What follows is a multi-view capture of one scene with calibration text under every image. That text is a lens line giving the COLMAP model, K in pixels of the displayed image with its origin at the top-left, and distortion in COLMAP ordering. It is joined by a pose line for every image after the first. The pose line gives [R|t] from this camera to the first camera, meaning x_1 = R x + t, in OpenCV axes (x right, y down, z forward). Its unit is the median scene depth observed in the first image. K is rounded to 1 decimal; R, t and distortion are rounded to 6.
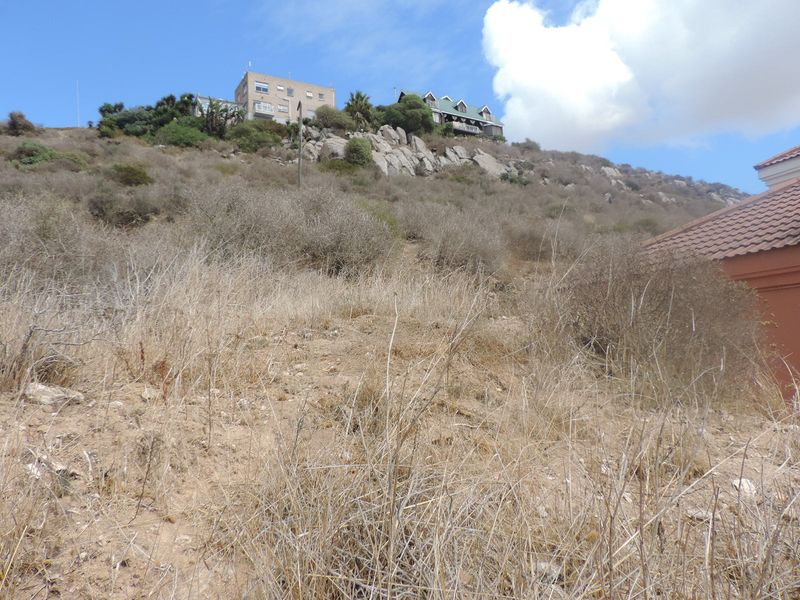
lens RADIAL K [[575.2, 0, 409.0], [0, 575.2, 301.5], [0, 0, 1]] dist [-0.007134, -0.005229]
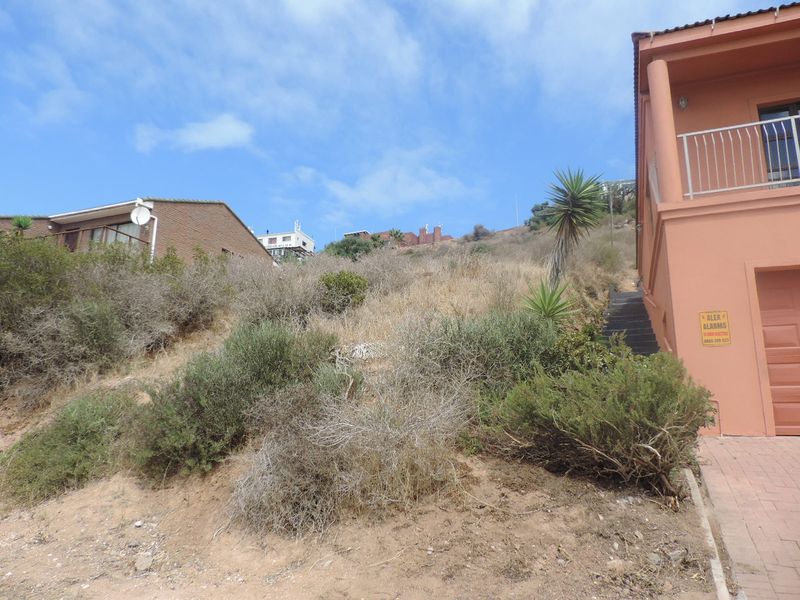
lens RADIAL K [[583.8, 0, 400.0], [0, 583.8, 300.0], [0, 0, 1]] dist [-0.005495, -0.000889]
pose [[0.721313, -0.109192, -0.683948, 0.184900], [0.018378, 0.990164, -0.138698, 0.066880], [0.692365, 0.087476, 0.716225, -0.203916]]
